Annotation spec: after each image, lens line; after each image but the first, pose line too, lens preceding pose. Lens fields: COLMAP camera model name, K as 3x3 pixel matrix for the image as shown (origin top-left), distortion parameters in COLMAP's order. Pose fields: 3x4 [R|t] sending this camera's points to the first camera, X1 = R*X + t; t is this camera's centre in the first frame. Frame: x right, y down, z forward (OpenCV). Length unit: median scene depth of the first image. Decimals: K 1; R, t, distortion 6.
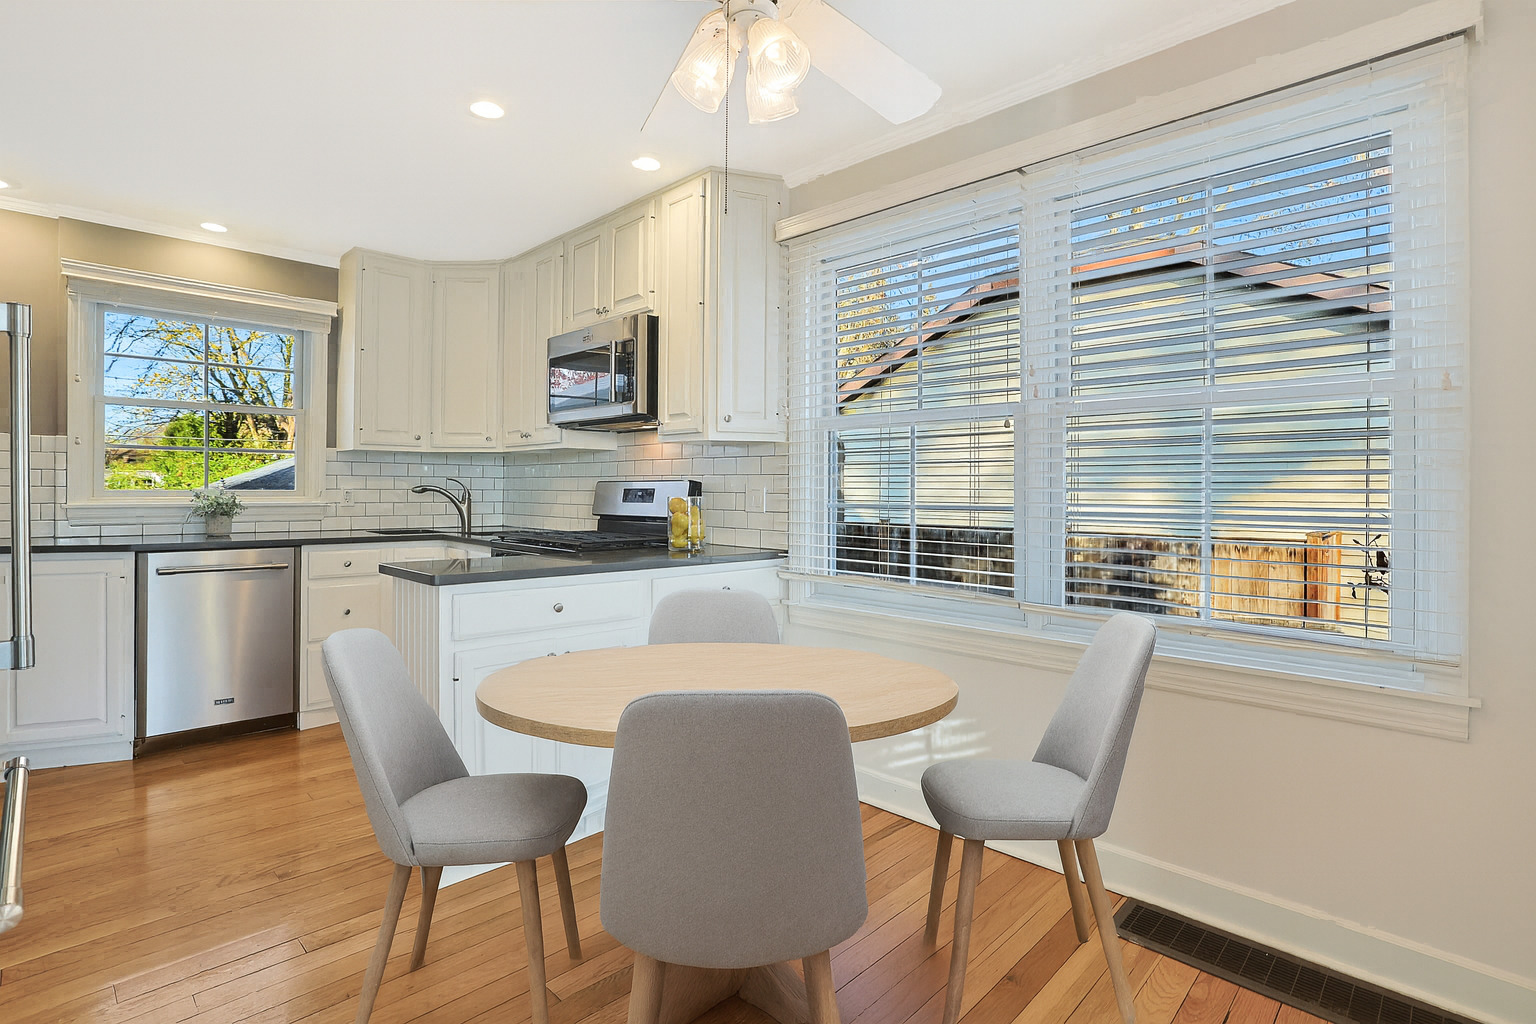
lens RADIAL K [[735.6, 0, 769.2], [0, 735.6, 495.2], [0, 0, 1]] dist [-0.052894, 0.019514]
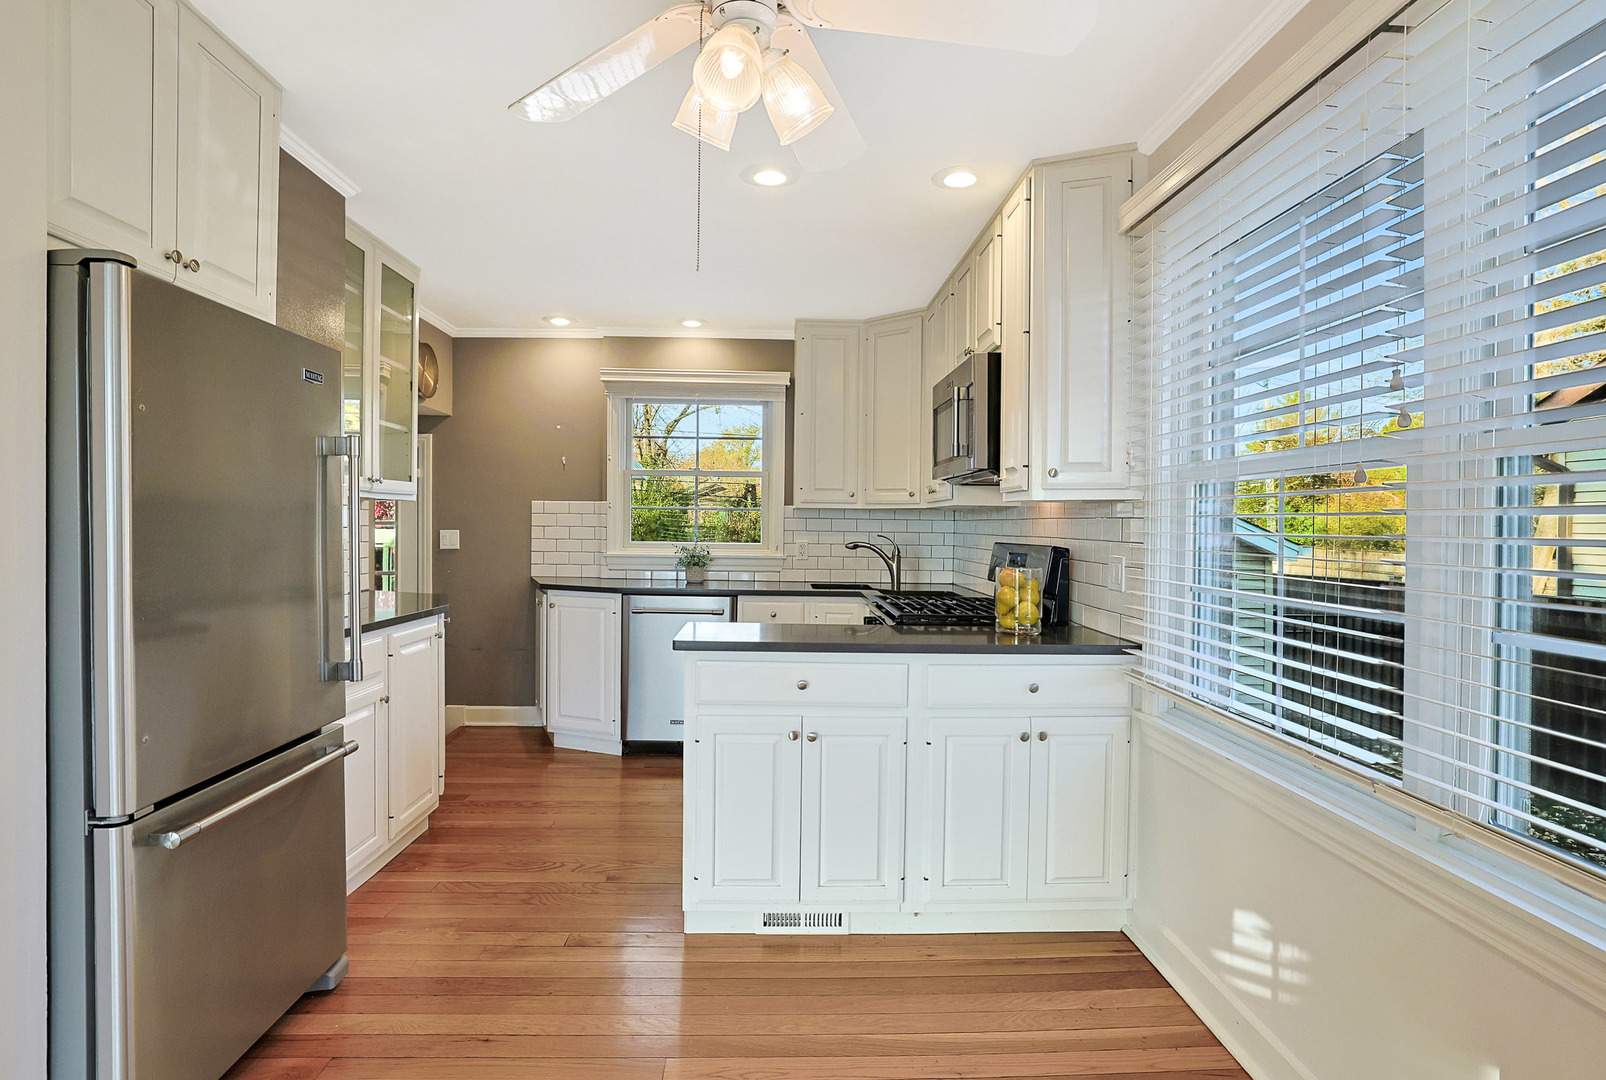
lens RADIAL K [[803.5, 0, 799.5], [0, 803.5, 536.9], [0, 0, 1]] dist [-0.038108, 0.000977]
pose [[0.729135, 0.013610, -0.684234, 0.280630], [-0.013554, 0.999893, 0.005446, -0.030090], [0.684235, 0.005304, 0.729242, 0.152623]]
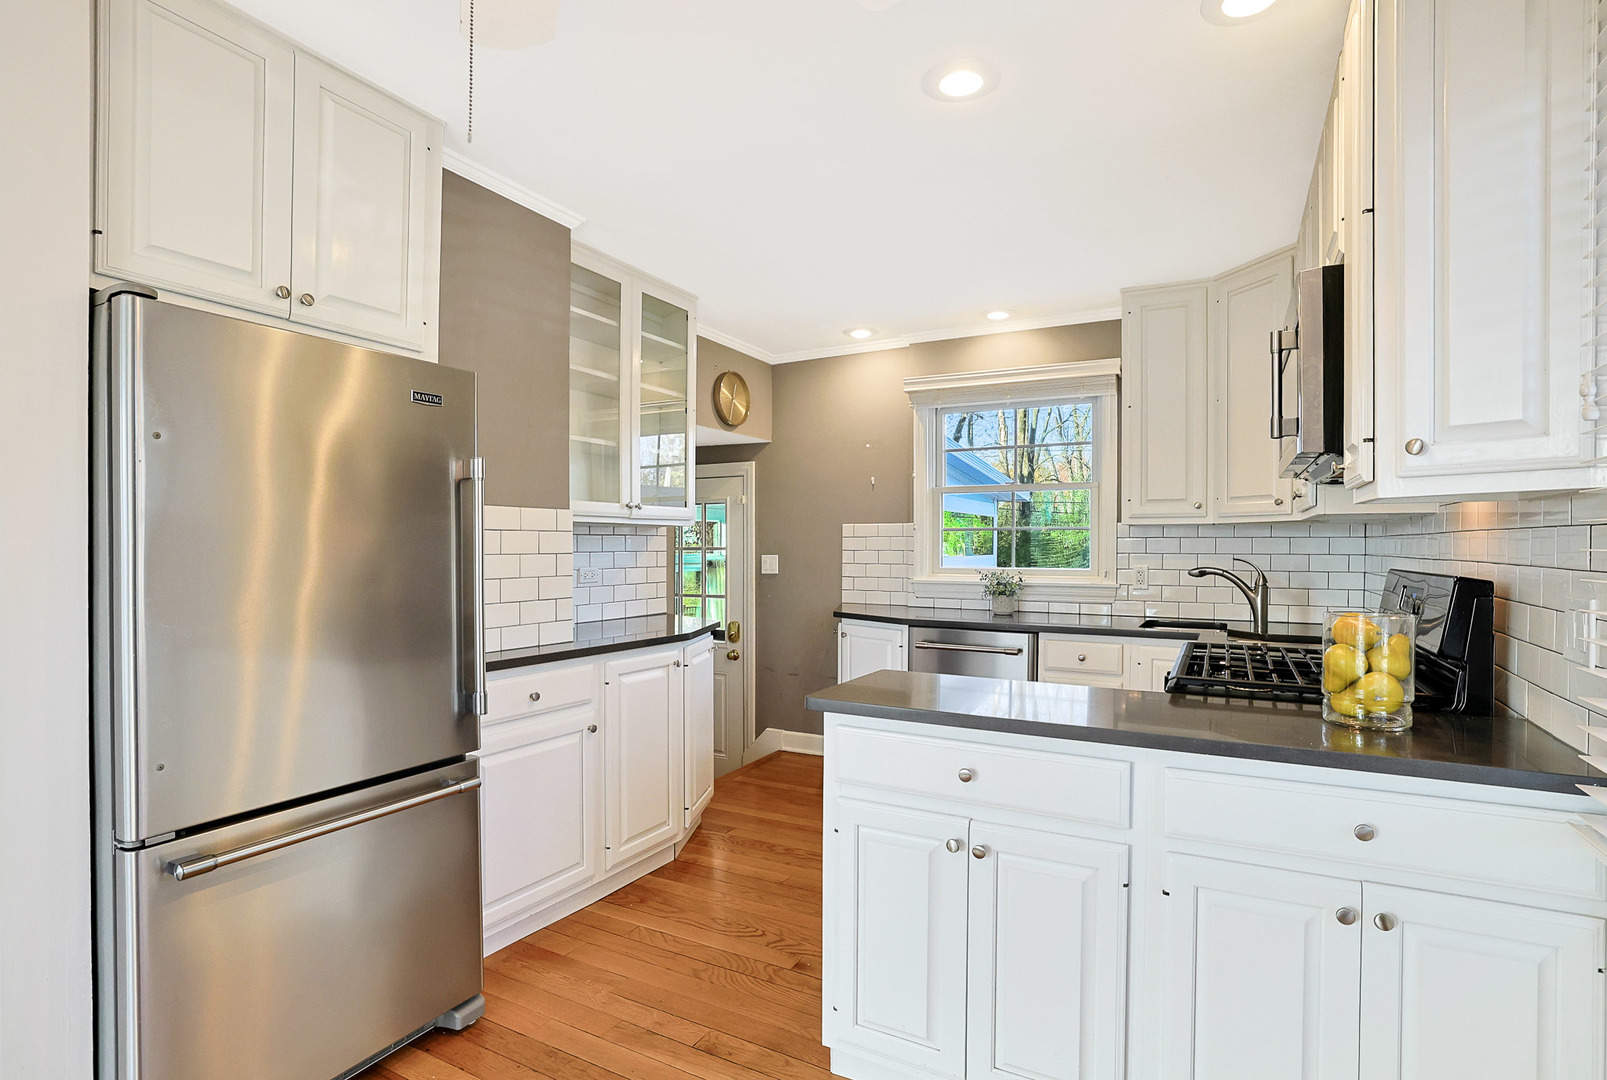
lens RADIAL K [[785.0, 0, 818.8], [0, 785.0, 549.6], [0, 0, 1]] dist [-0.061269, 0.025567]
pose [[0.292451, -0.000854, -0.956280, 0.231279], [-0.007150, 0.999970, -0.003080, -0.031687], [0.956254, 0.007738, 0.292436, 0.438168]]
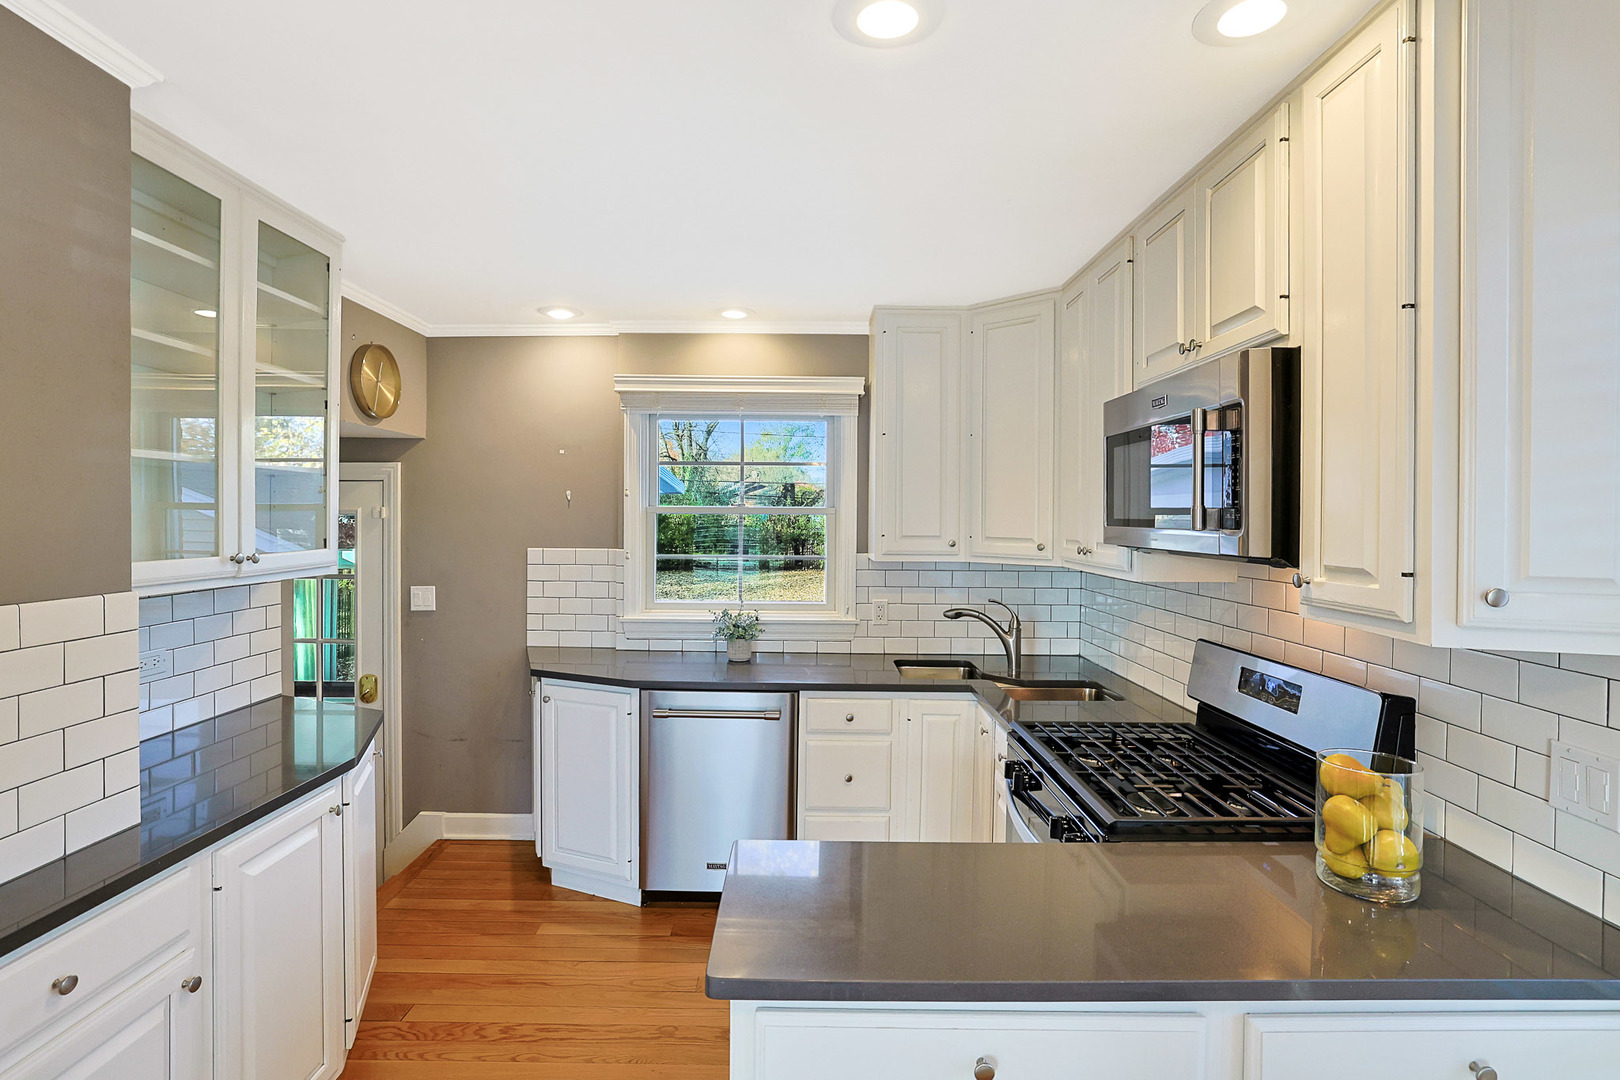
lens RADIAL K [[775.9, 0, 811.3], [0, 775.9, 522.3], [0, 0, 1]] dist [-0.052894, 0.019514]
pose [[0.707447, 0.003025, -0.706760, -0.026473], [-0.009012, 0.999948, -0.004741, -0.115063], [0.706709, 0.009723, 0.707438, 0.396671]]
